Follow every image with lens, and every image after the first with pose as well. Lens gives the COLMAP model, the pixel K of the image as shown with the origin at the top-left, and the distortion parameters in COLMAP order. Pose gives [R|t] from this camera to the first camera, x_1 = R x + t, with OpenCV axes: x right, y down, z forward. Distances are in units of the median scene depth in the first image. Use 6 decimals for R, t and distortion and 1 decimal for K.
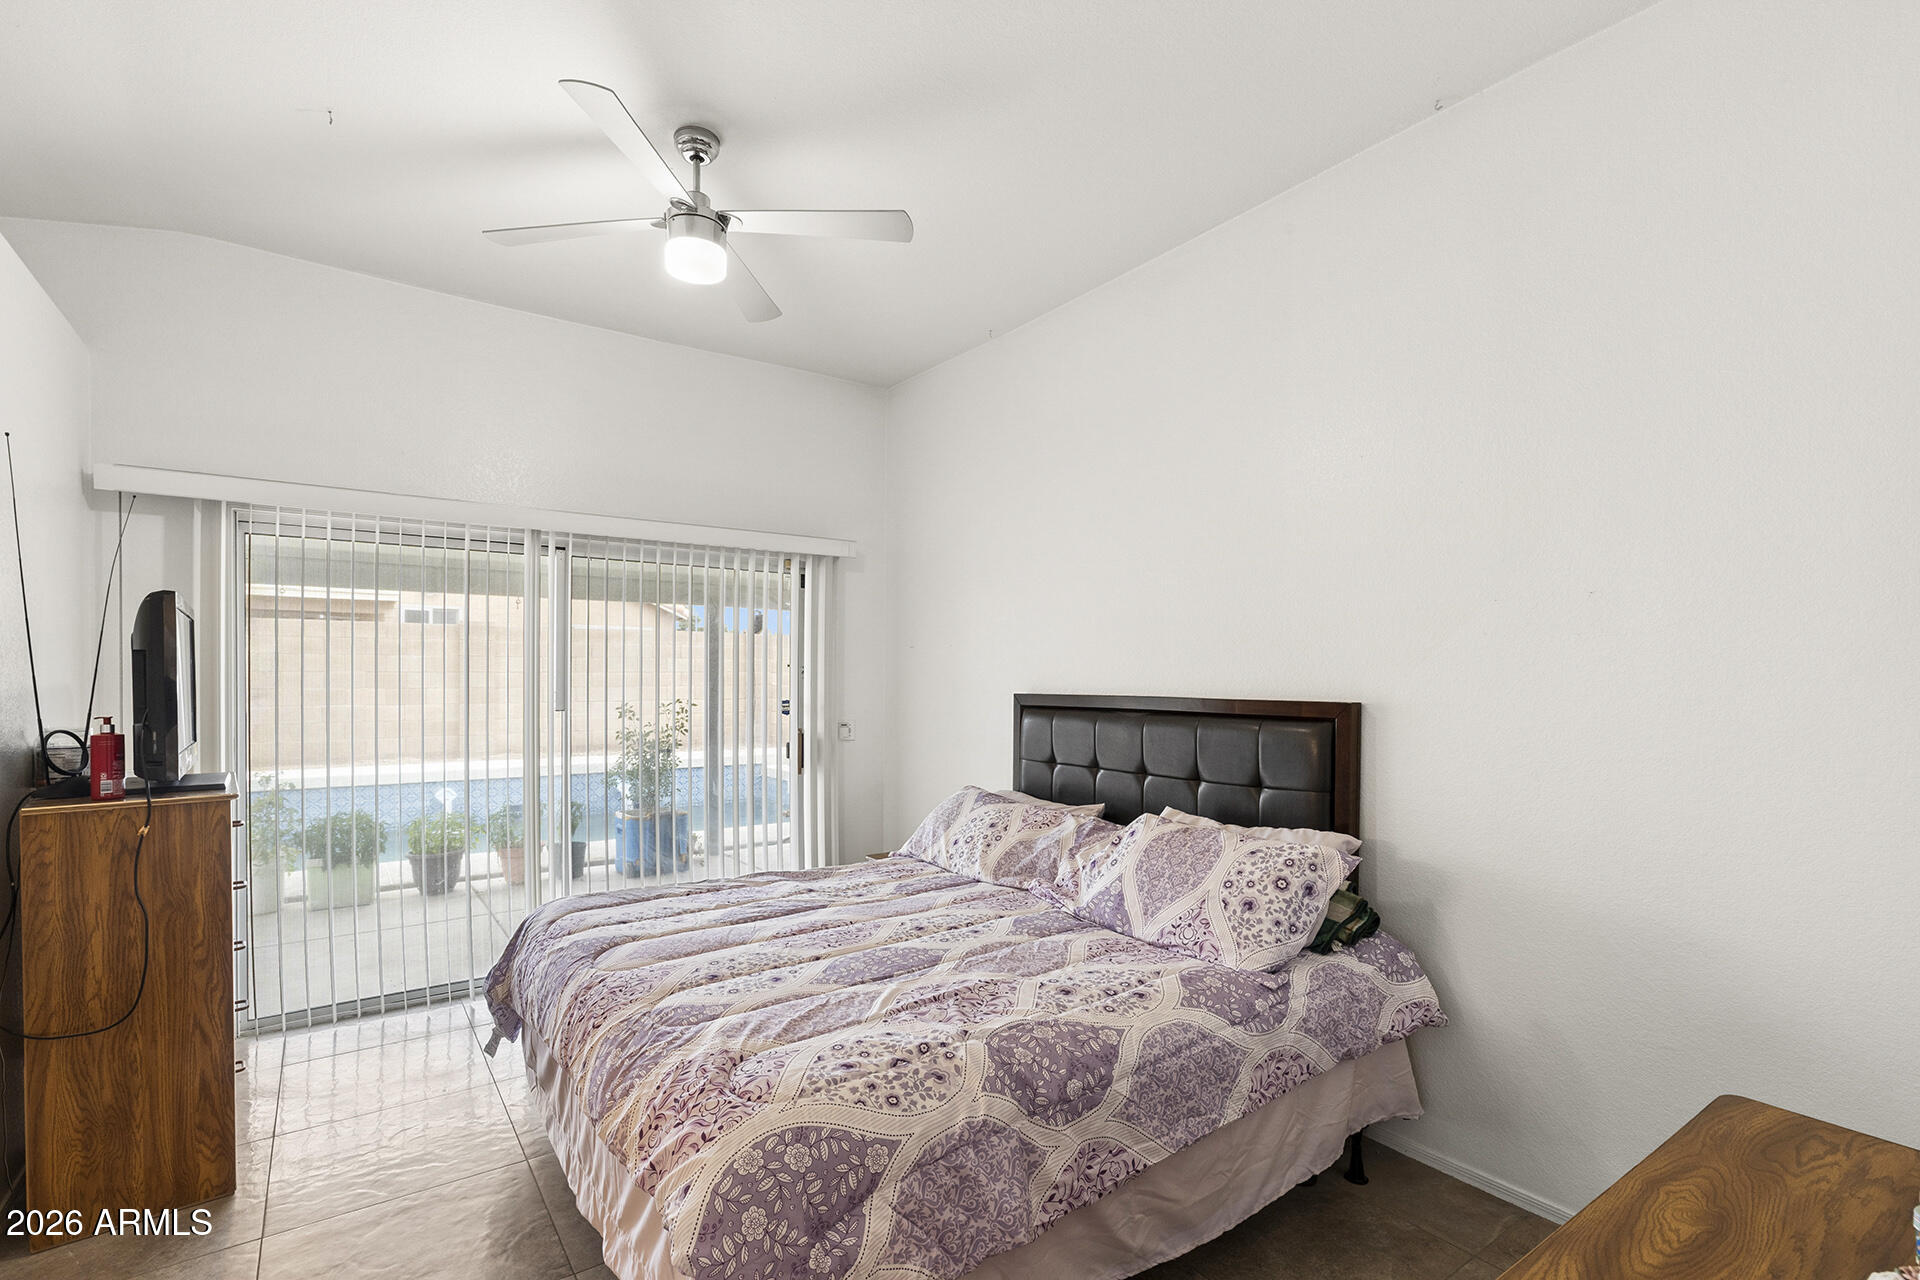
lens RADIAL K [[868.8, 0, 964.2], [0, 868.8, 652.9], [0, 0, 1]] dist [0.006217, -0.001513]
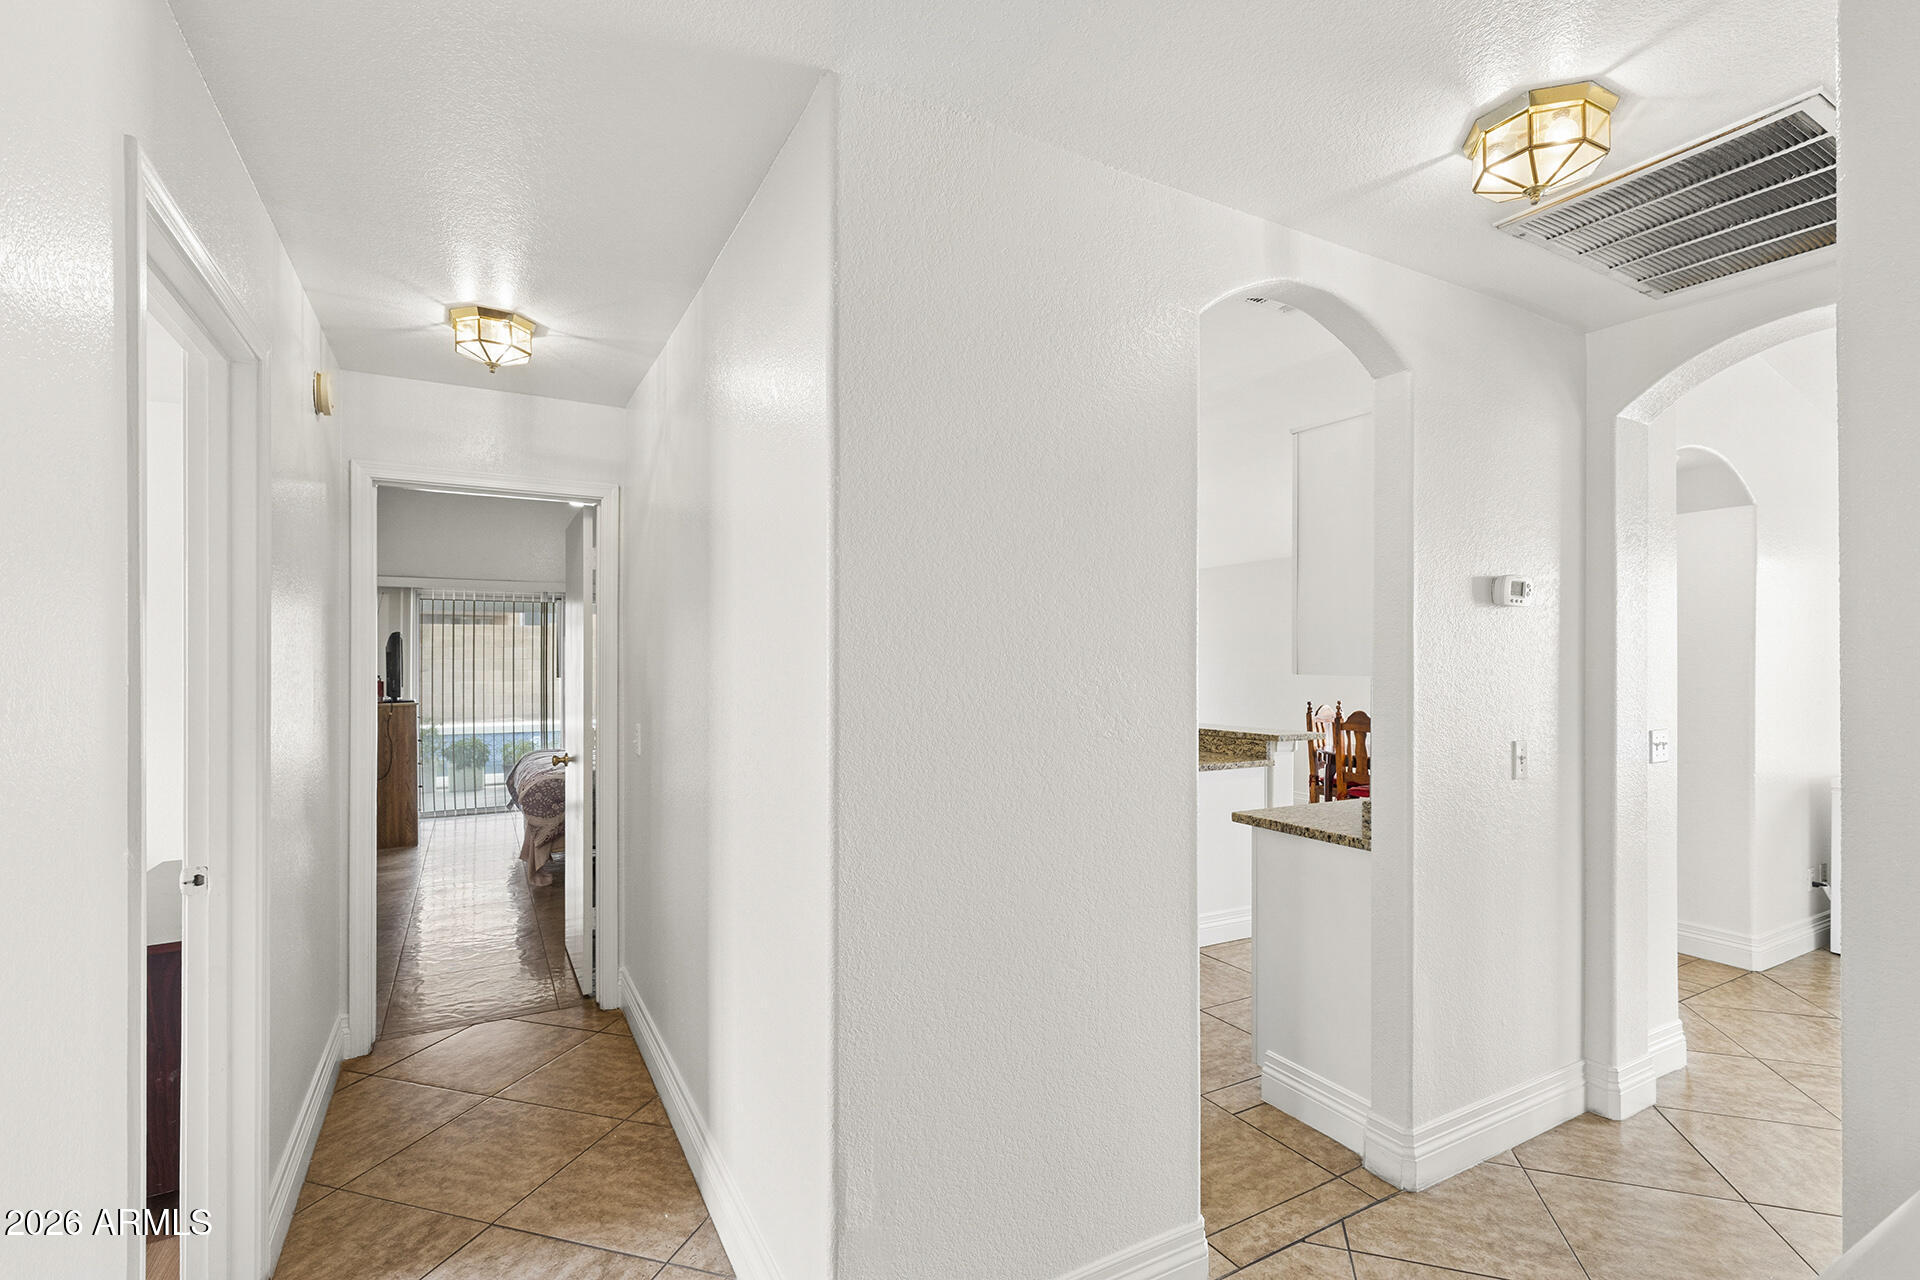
lens RADIAL K [[868.8, 0, 954.1], [0, 868.8, 645.8], [0, 0, 1]] dist [0.006217, -0.001513]
pose [[0.992096, -0.001398, -0.125476, 0.914174], [0.000634, 0.999981, -0.006126, -0.001308], [0.125483, 0.005998, 0.992078, -1.167943]]
